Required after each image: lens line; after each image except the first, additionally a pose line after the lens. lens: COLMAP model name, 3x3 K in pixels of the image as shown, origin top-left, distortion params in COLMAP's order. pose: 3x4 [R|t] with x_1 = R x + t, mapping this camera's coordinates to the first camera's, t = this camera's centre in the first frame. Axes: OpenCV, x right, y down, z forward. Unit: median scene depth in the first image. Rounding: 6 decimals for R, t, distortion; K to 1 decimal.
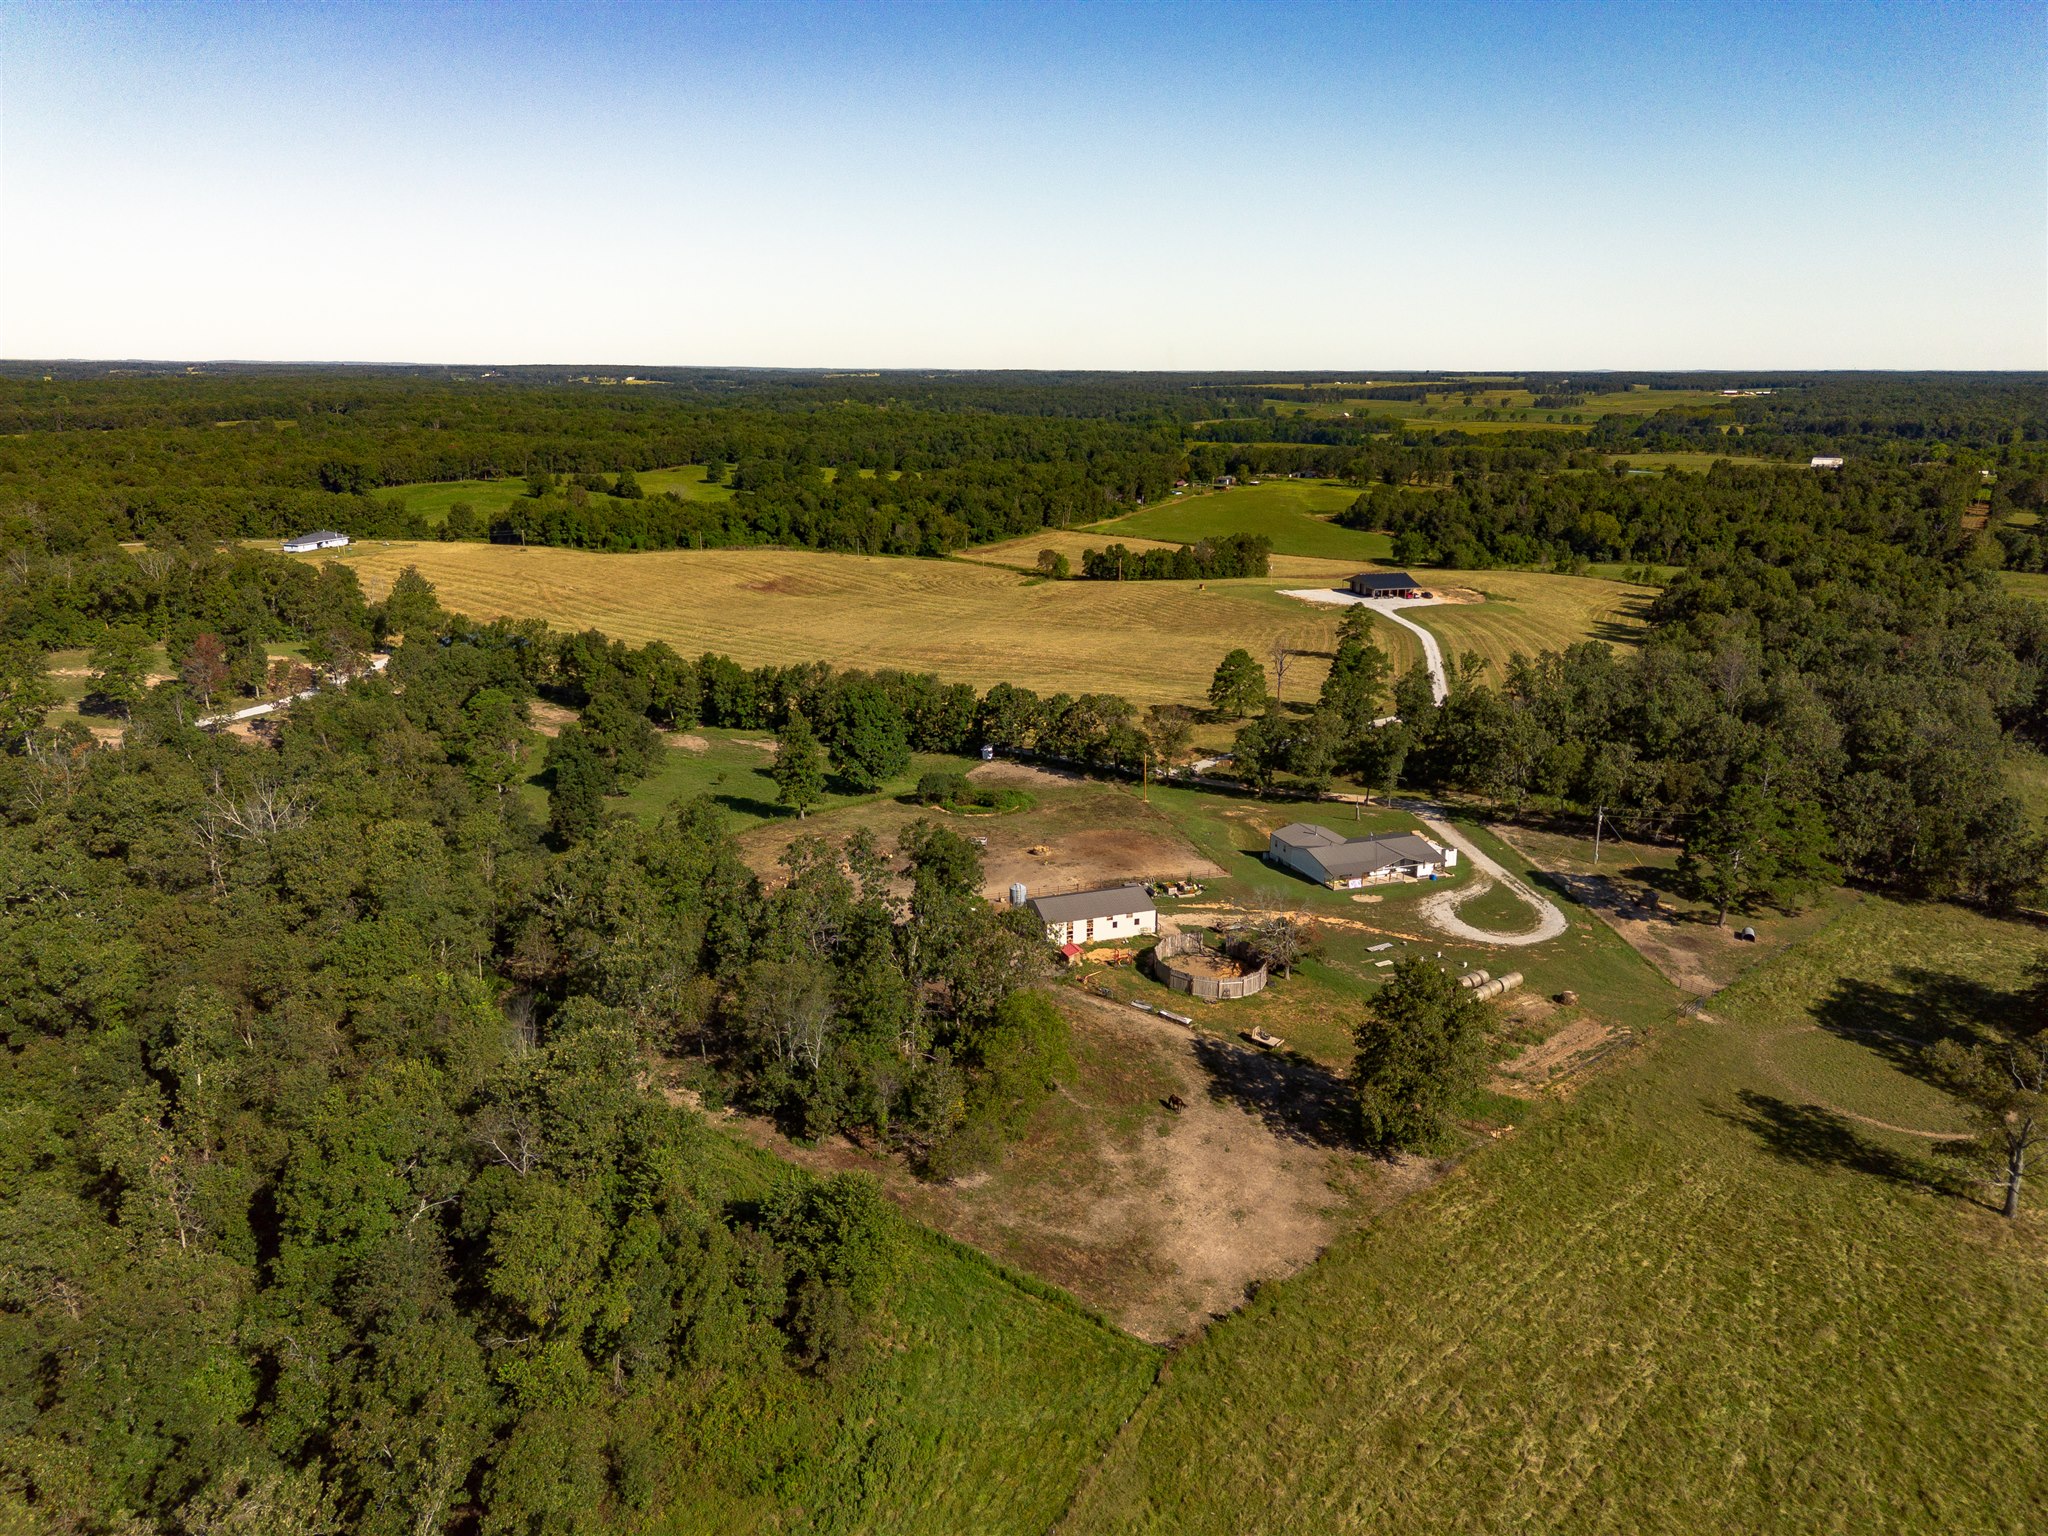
lens RADIAL K [[1446.2, 0, 1028.0], [0, 1446.2, 757.1], [0, 0, 1]] dist [0.079929, -0.077550]
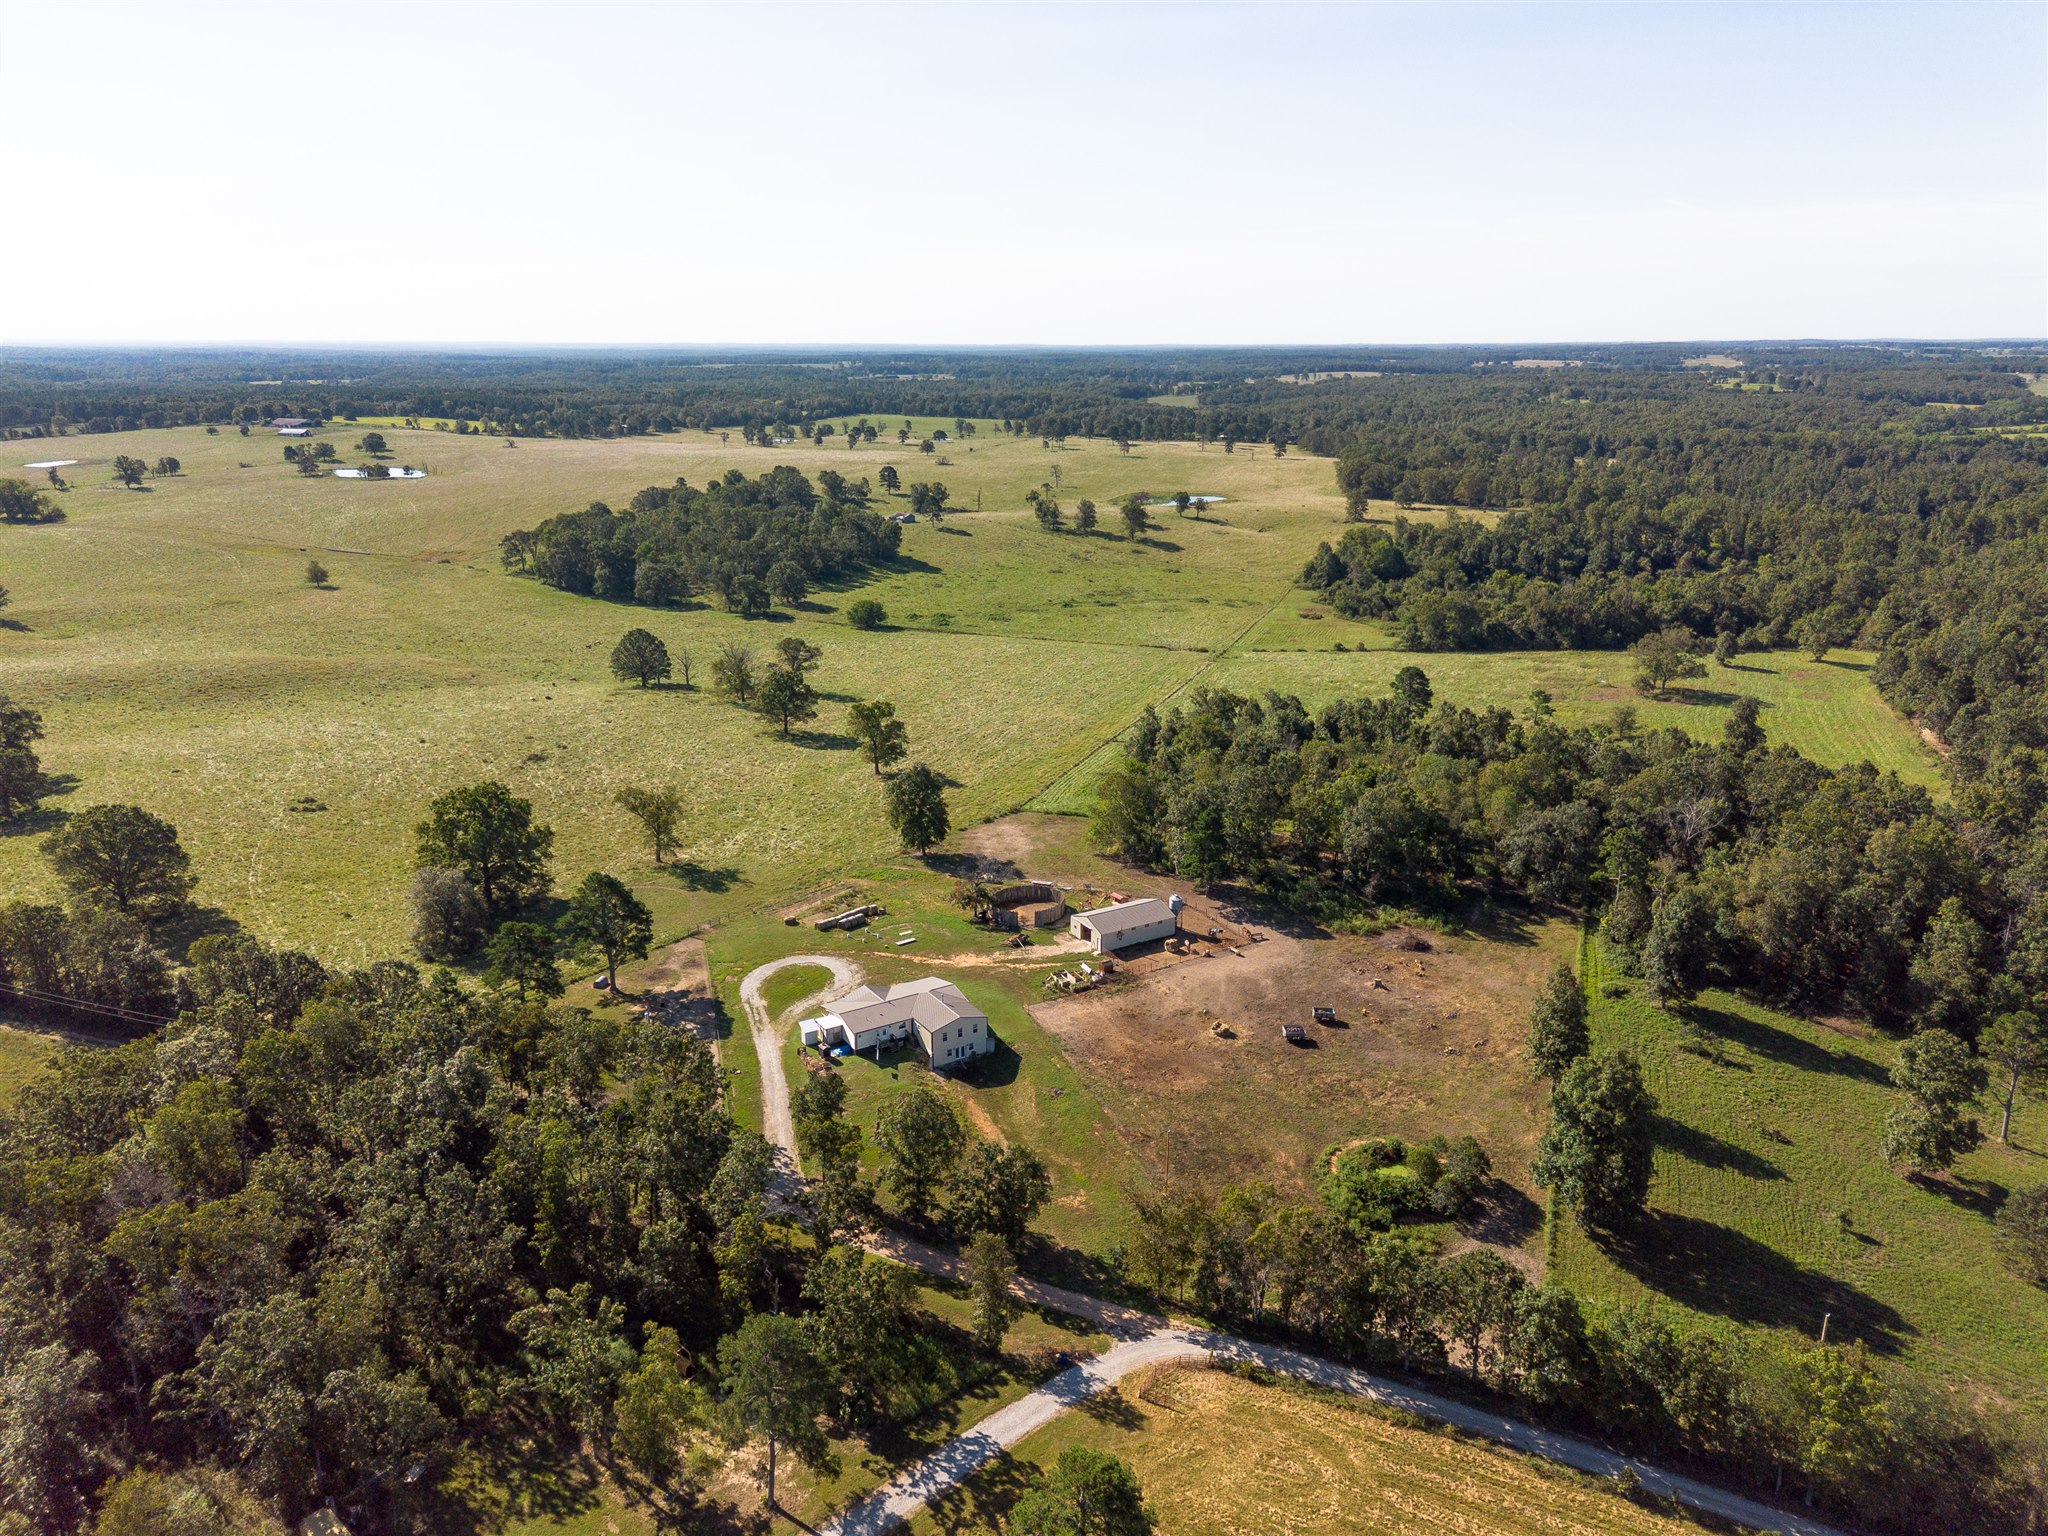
lens RADIAL K [[1446.2, 0, 1028.0], [0, 1446.2, 757.1], [0, 0, 1]] dist [0.079929, -0.077550]
pose [[-0.981183, 0.047611, -0.187119, 0.235827], [-0.056862, 0.854890, 0.515683, -0.446421], [0.184519, 0.516619, -0.836096, 1.295354]]
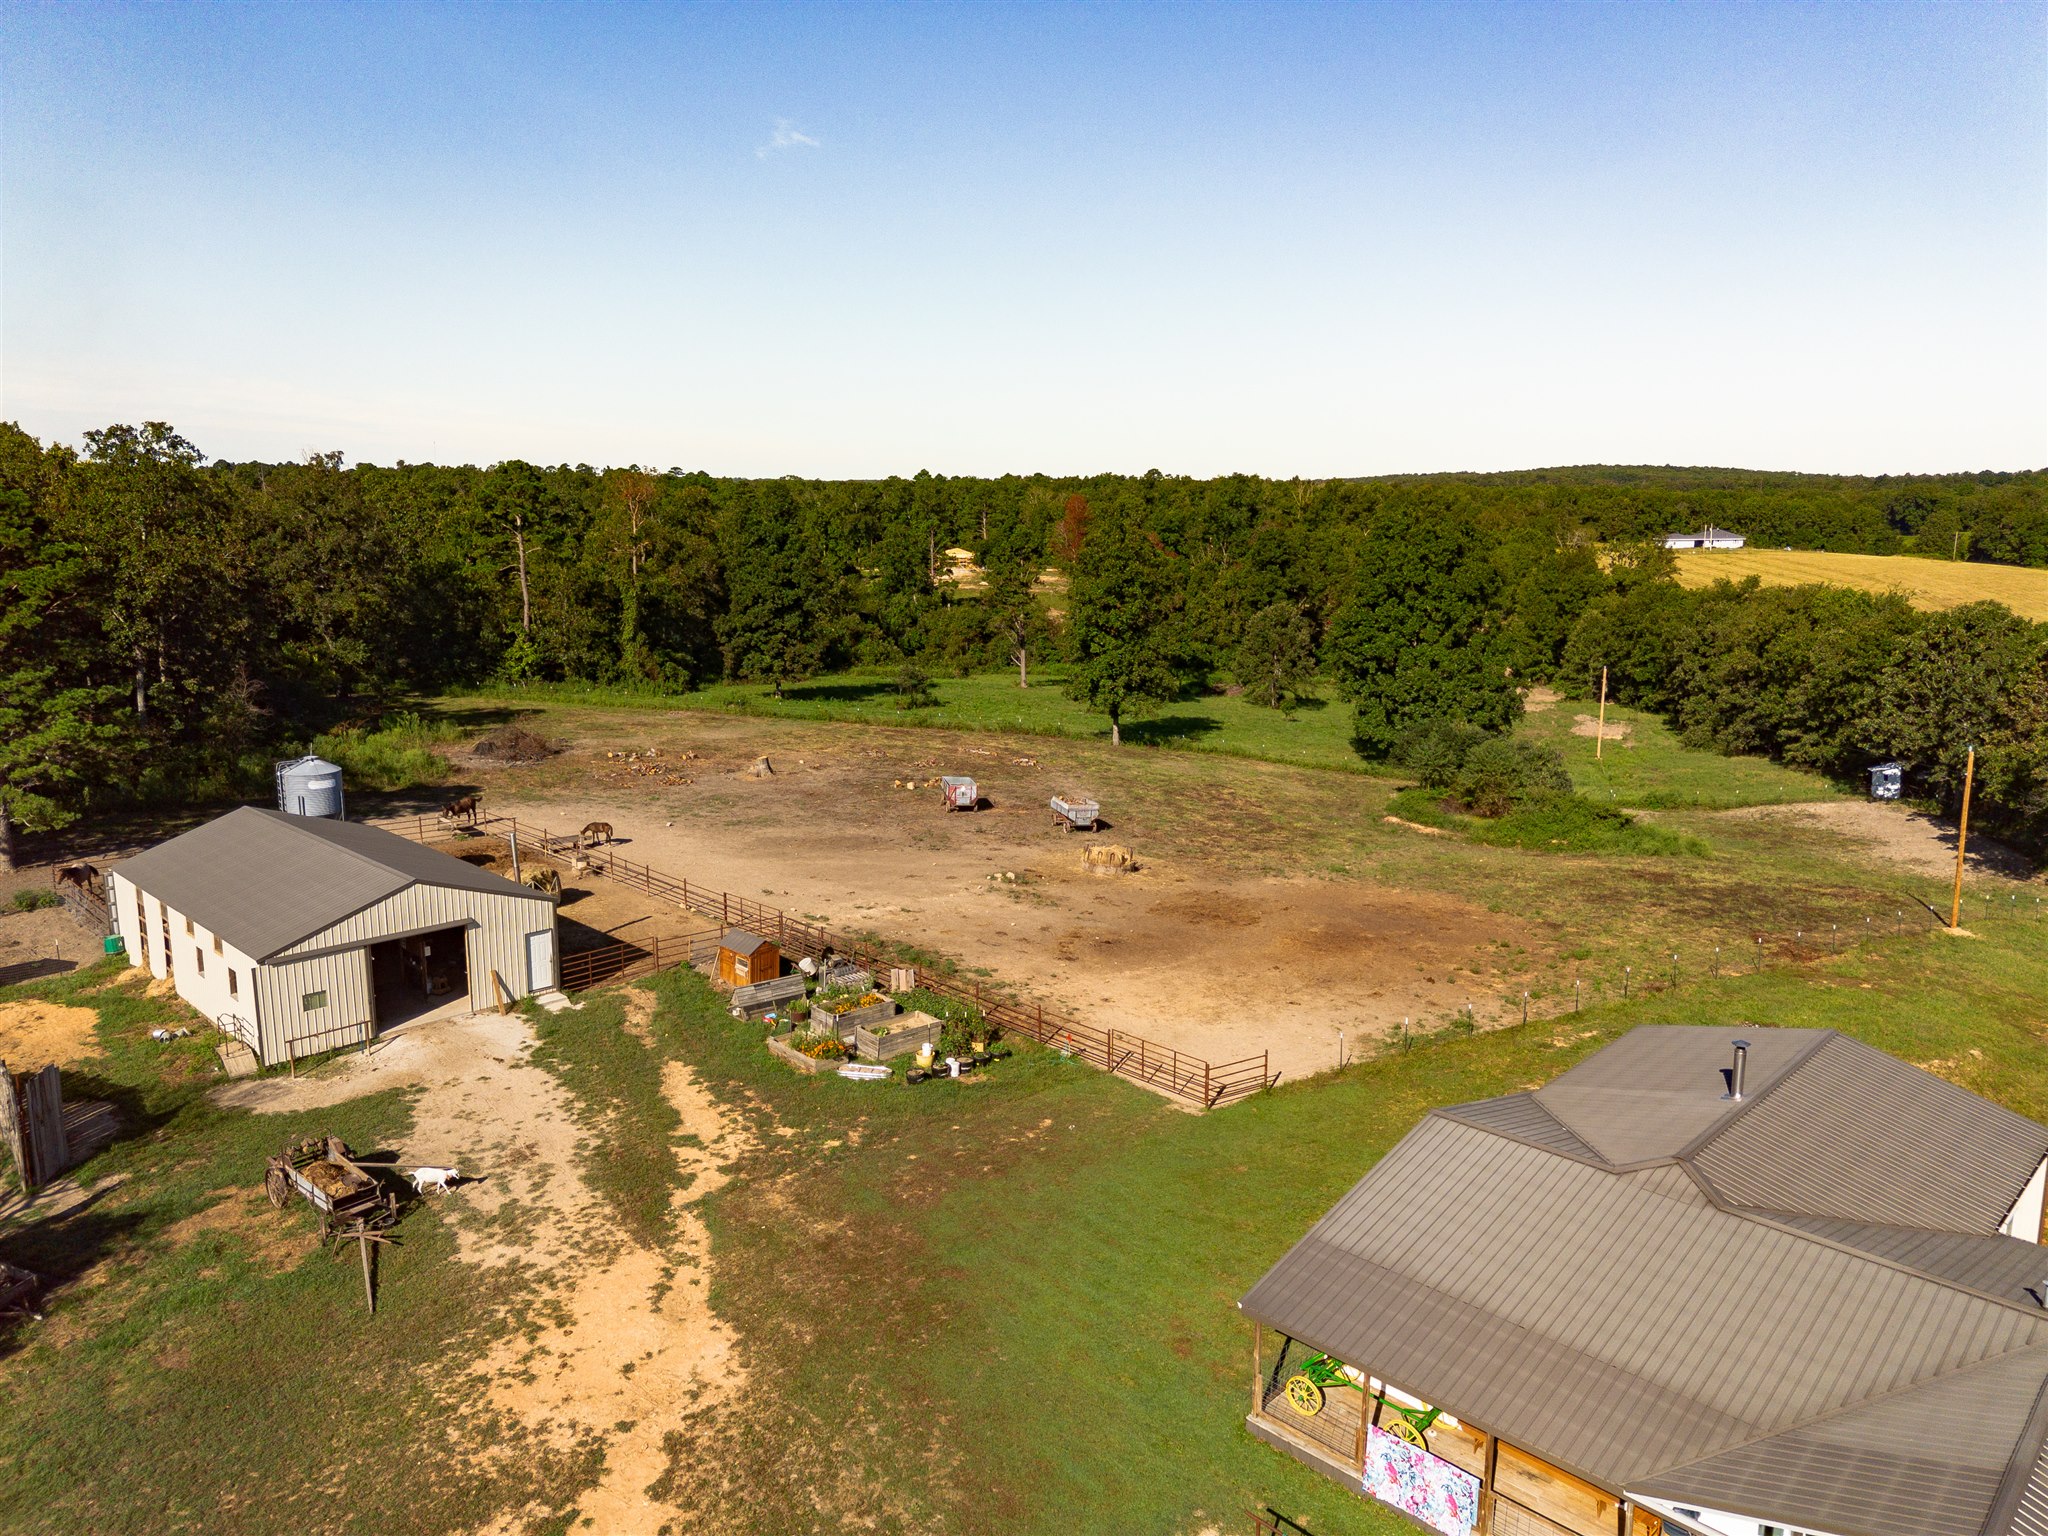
lens RADIAL K [[1446.2, 0, 1028.0], [0, 1446.2, 757.1], [0, 0, 1]] dist [0.079929, -0.077550]
pose [[0.426615, 0.161431, -0.889910, 0.218797], [-0.236821, 0.969551, 0.062348, 0.020038], [0.872878, 0.184151, 0.451855, 0.637944]]
